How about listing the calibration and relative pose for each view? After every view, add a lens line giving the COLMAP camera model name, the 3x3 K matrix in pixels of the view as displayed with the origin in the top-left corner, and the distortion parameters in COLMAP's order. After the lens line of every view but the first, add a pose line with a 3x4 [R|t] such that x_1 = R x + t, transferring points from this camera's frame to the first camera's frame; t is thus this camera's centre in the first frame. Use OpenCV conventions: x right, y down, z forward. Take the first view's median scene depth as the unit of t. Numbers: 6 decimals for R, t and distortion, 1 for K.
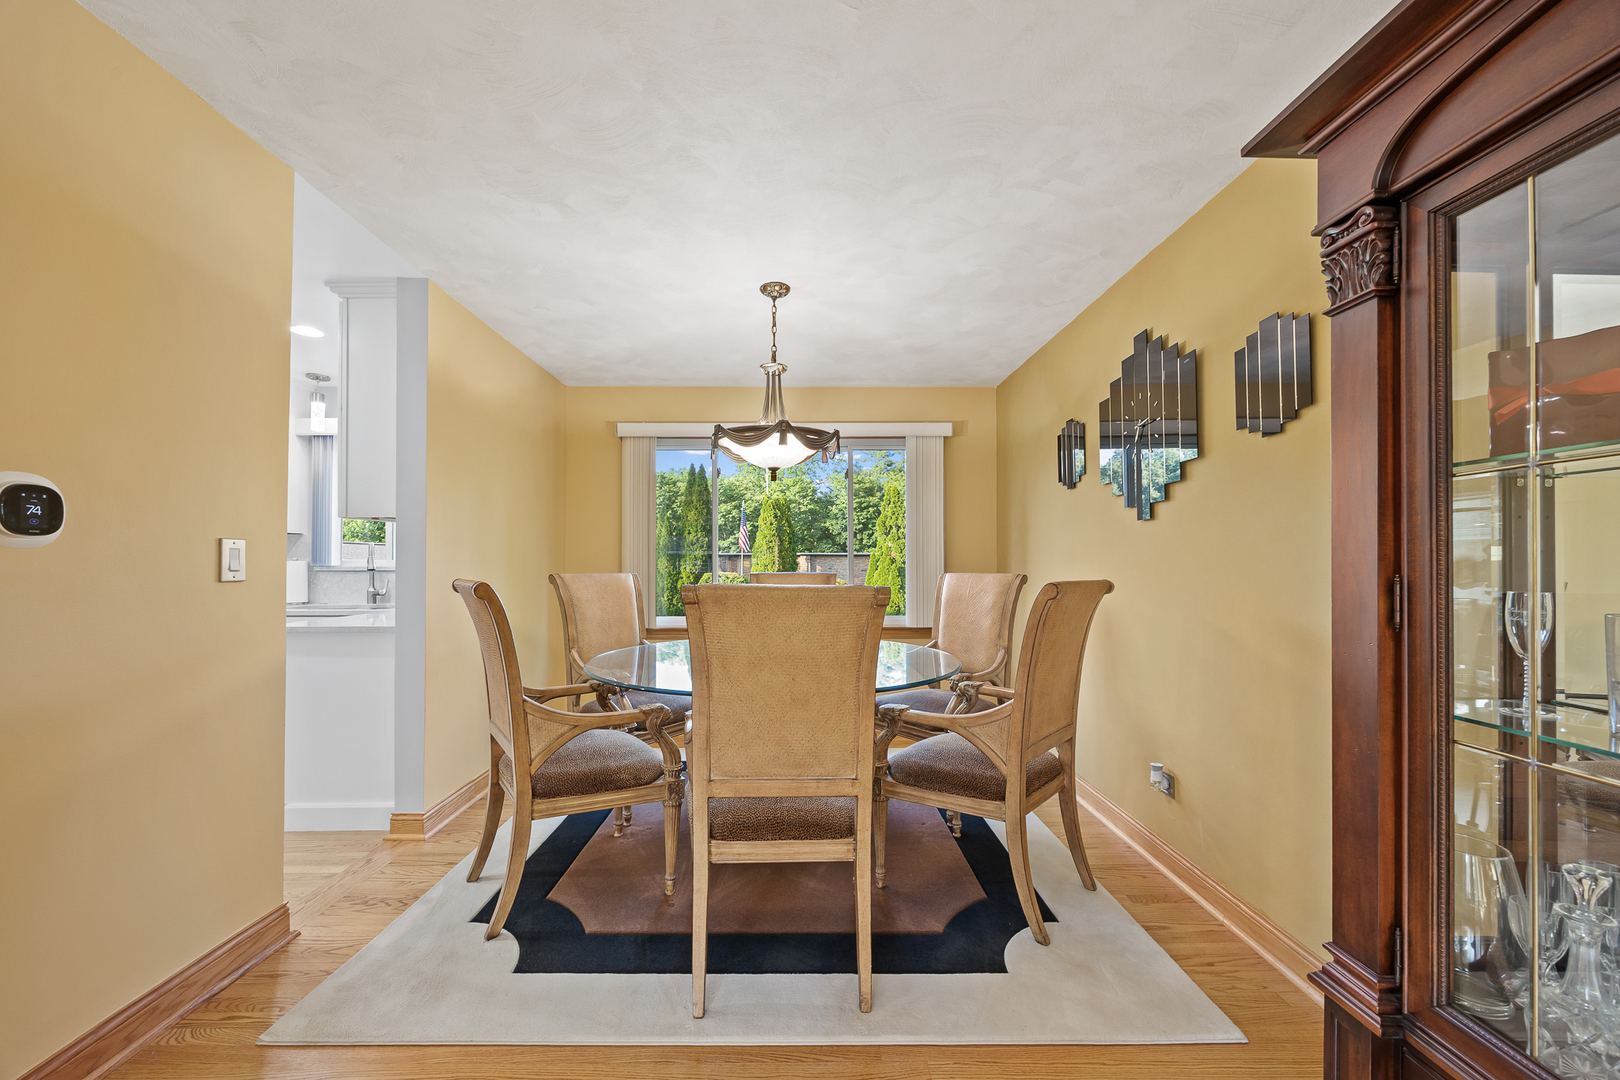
lens RADIAL K [[624.7, 0, 800.1], [0, 624.7, 550.4], [0, 0, 1]] dist [-0.002376, 0.000322]
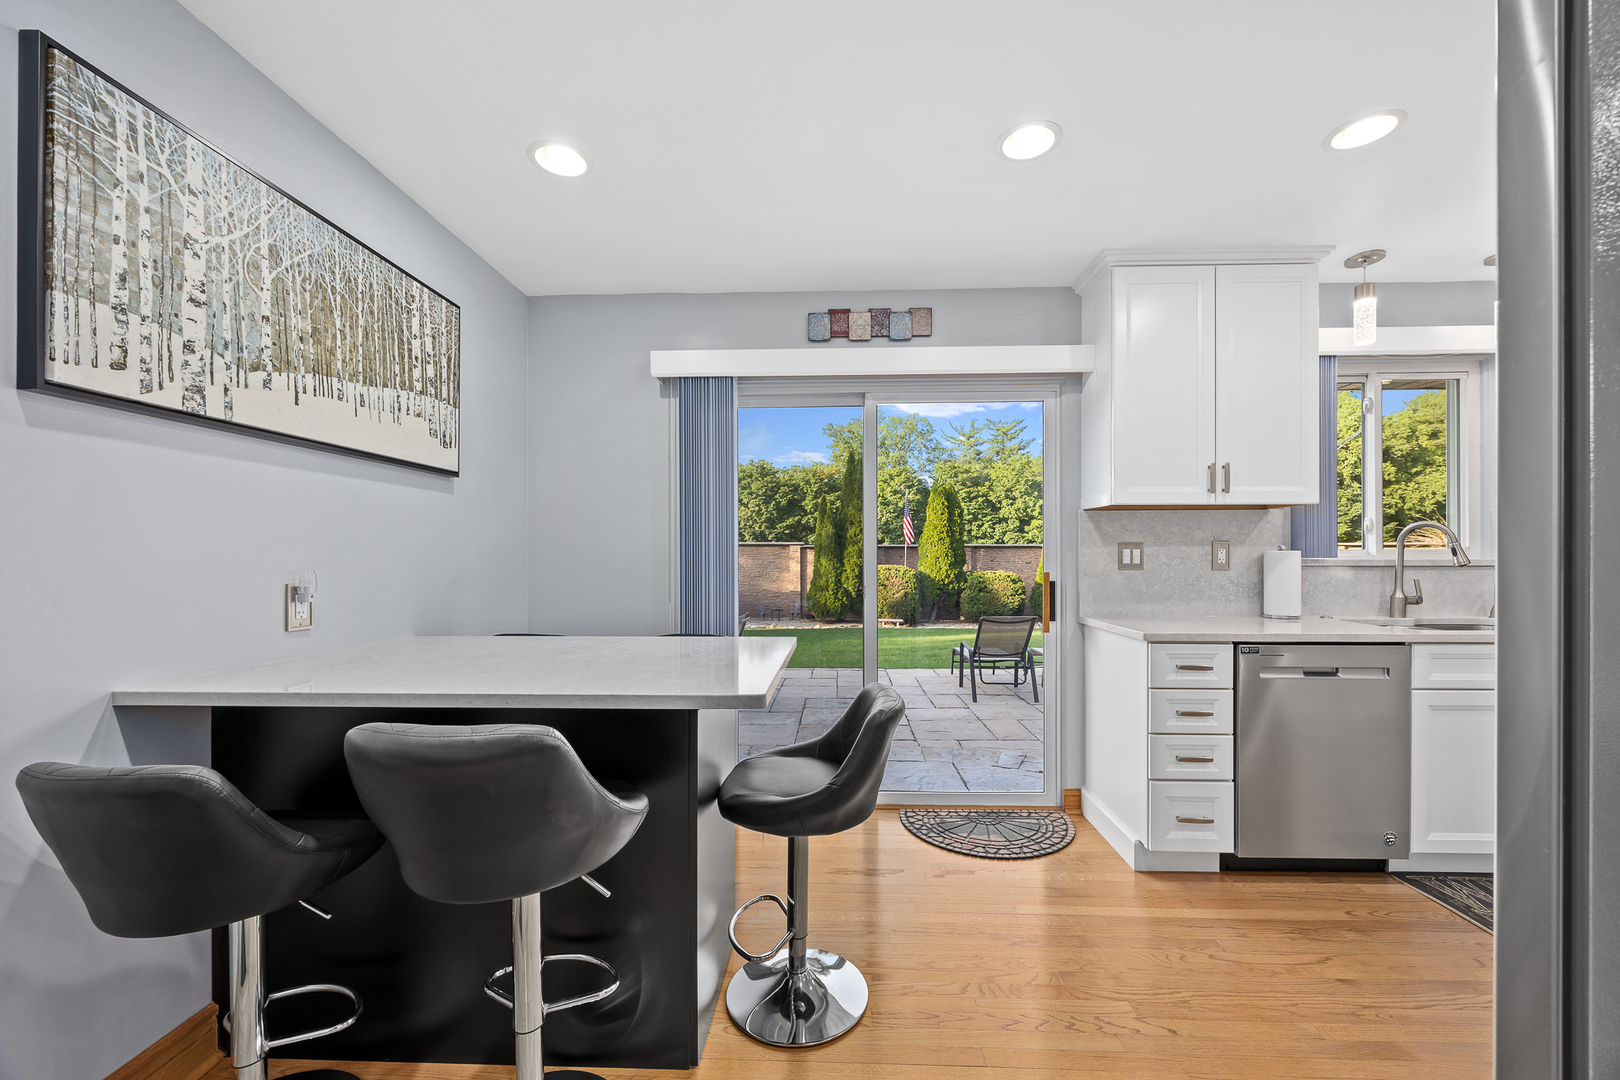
lens RADIAL K [[624.7, 0, 815.5], [0, 624.7, 553.2], [0, 0, 1]] dist [-0.002376, 0.000322]
pose [[0.998909, -0.001214, -0.046676, -0.099595], [0.002049, 0.999839, 0.017842, 0.000217], [0.046647, -0.017919, 0.998751, 0.012024]]
